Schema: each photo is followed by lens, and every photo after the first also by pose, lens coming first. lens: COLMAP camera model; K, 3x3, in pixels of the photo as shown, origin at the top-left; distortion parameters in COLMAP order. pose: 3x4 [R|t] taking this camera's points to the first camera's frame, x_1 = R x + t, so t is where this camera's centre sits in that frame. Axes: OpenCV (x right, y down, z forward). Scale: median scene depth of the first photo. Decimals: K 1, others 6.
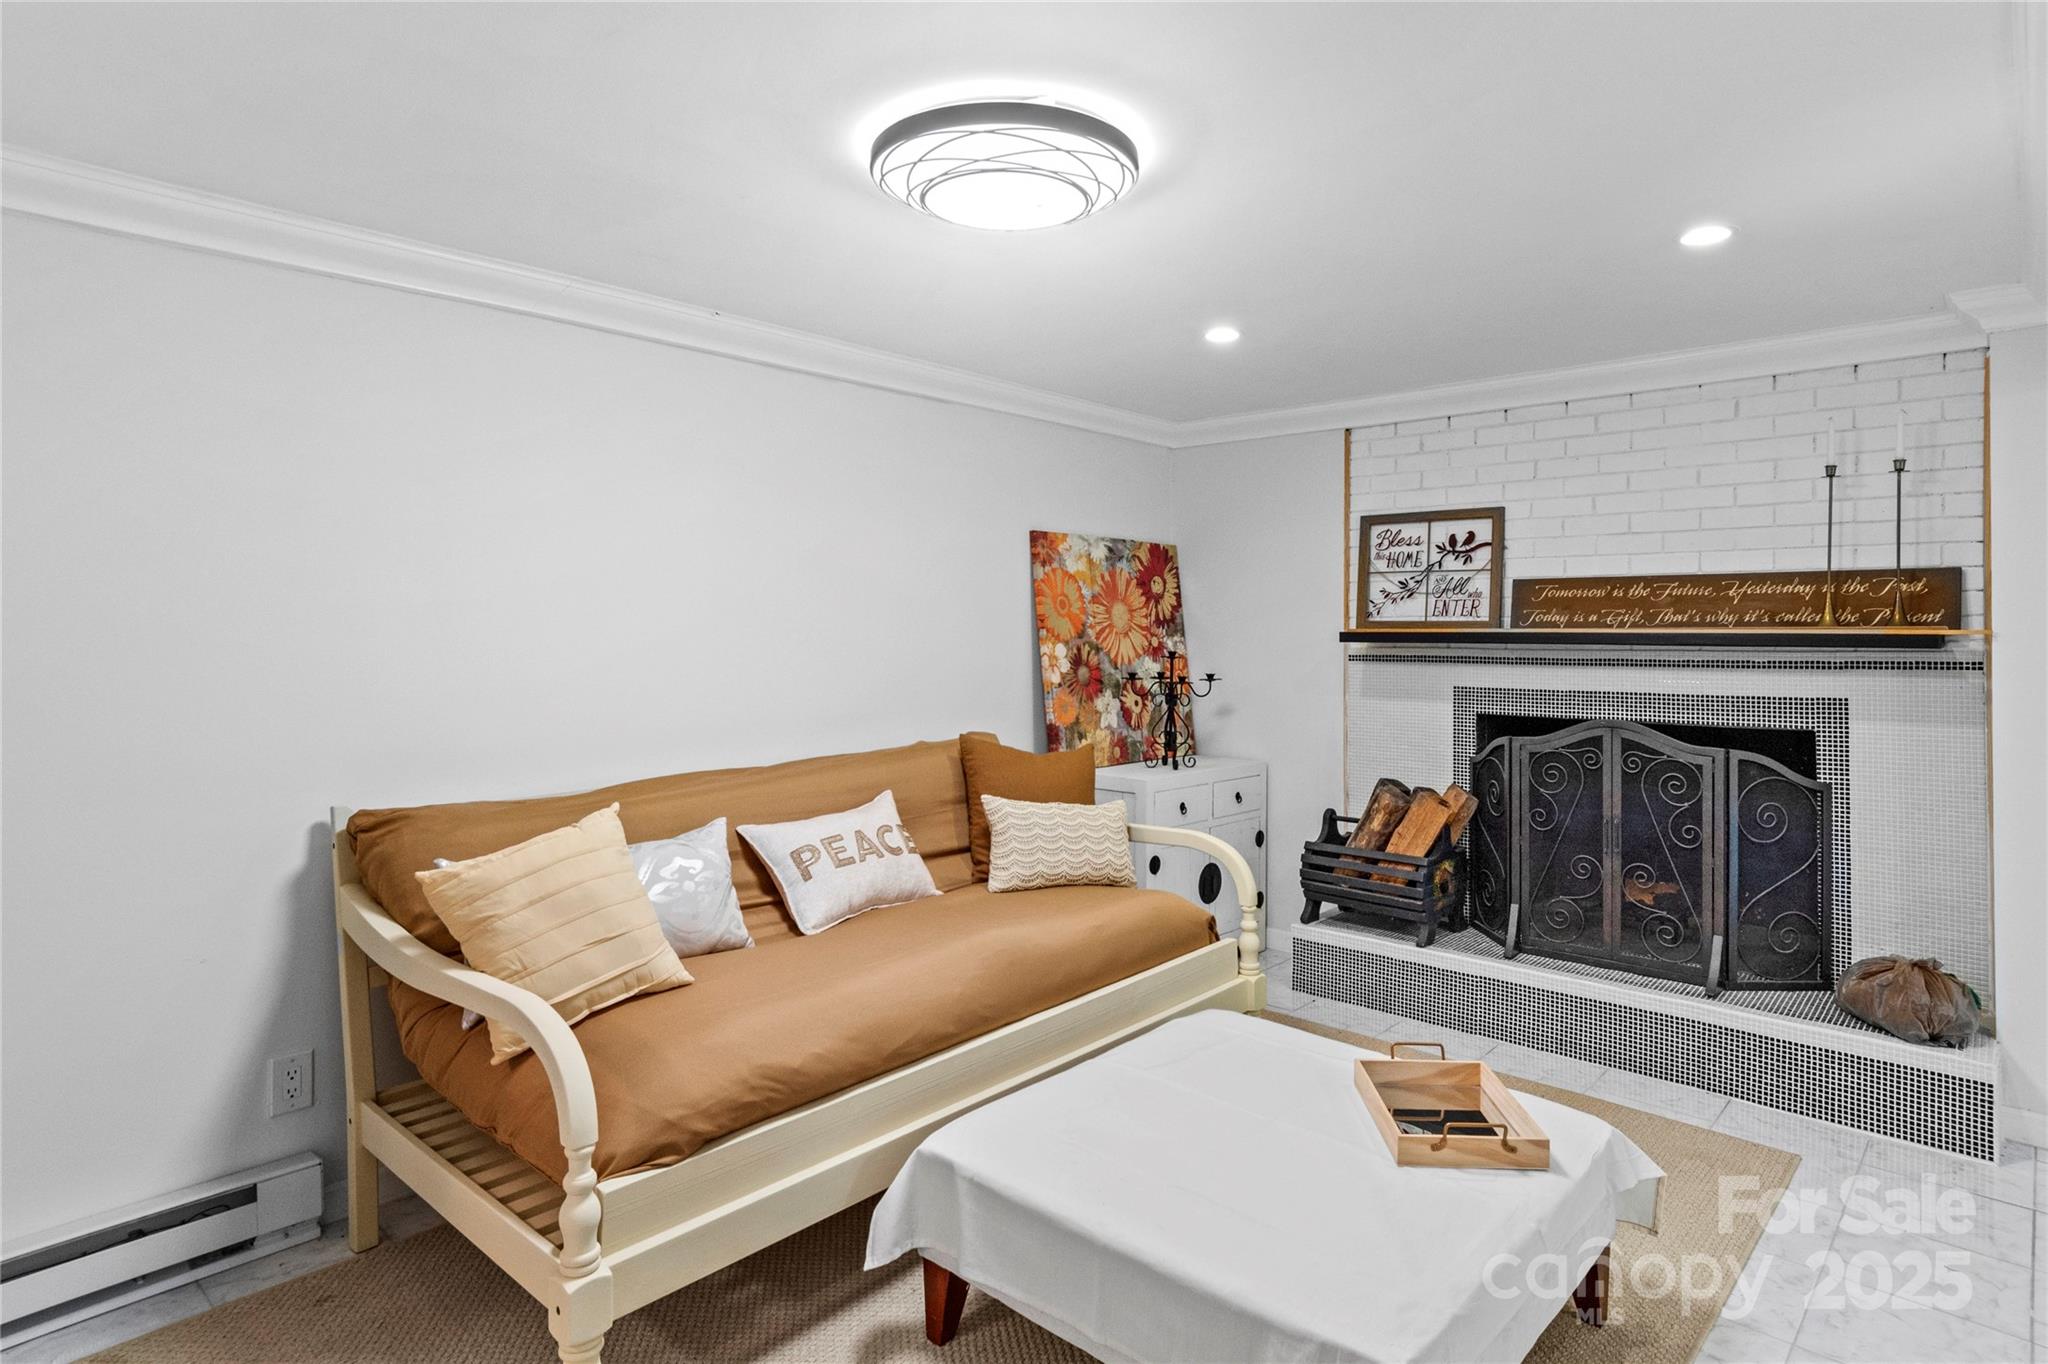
lens RADIAL K [[1153.2, 0, 1022.3], [0, 1153.2, 630.7], [0, 0, 1]] dist [-0.008428, -0.002929]
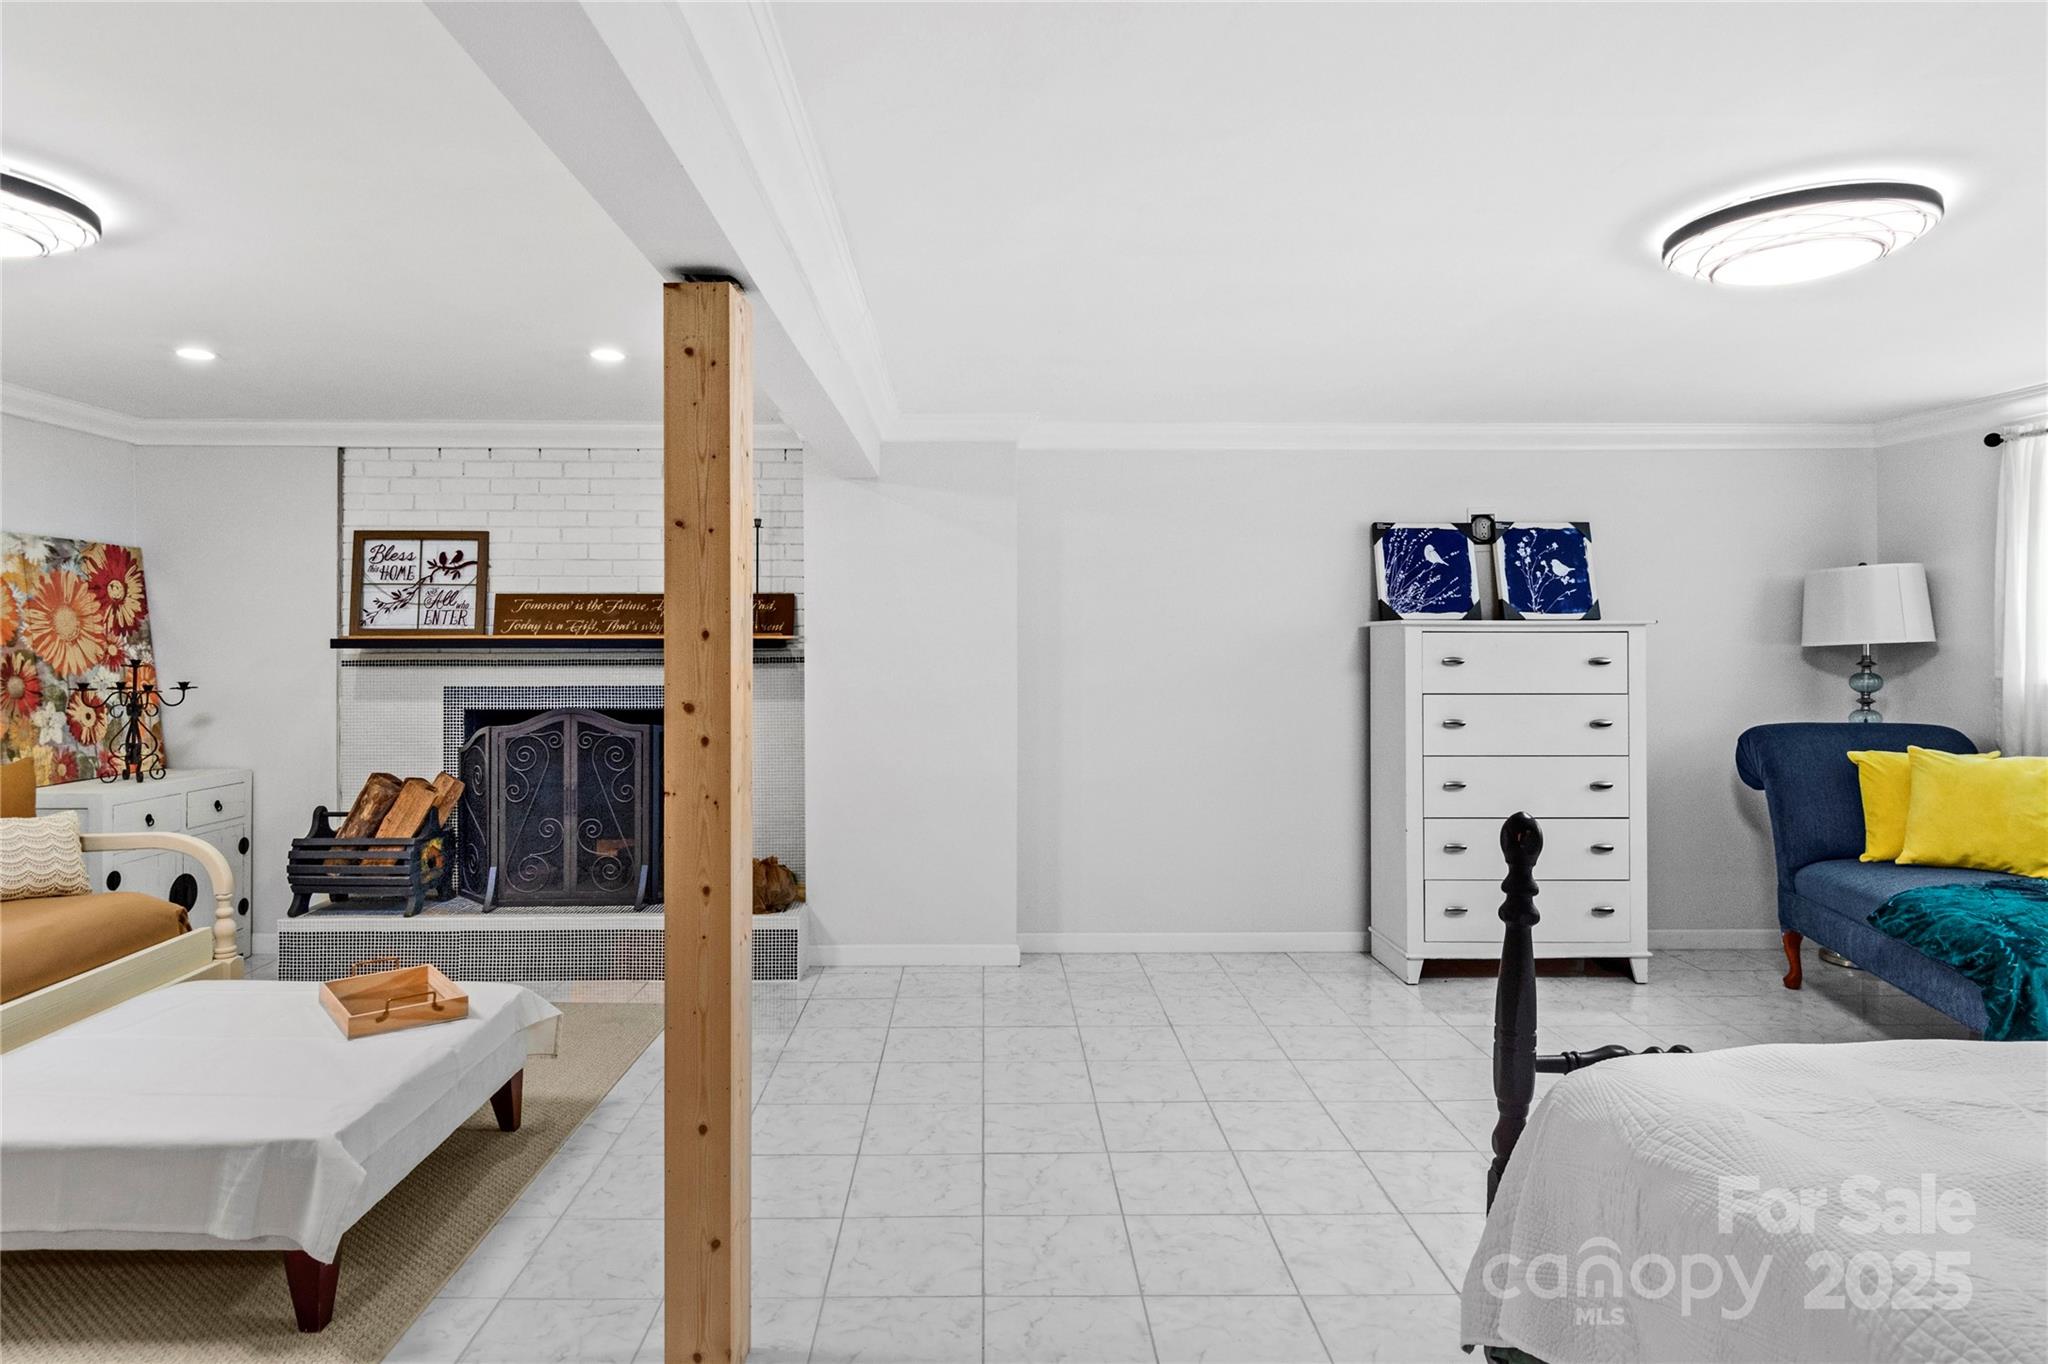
lens RADIAL K [[1153.2, 0, 1022.3], [0, 1153.2, 630.7], [0, 0, 1]] dist [-0.008428, -0.002929]
pose [[0.705389, 0.001785, 0.708818, -0.026545], [0.003299, 0.999978, -0.005801, 0.001831], [-0.708812, 0.006430, 0.705368, -0.202873]]
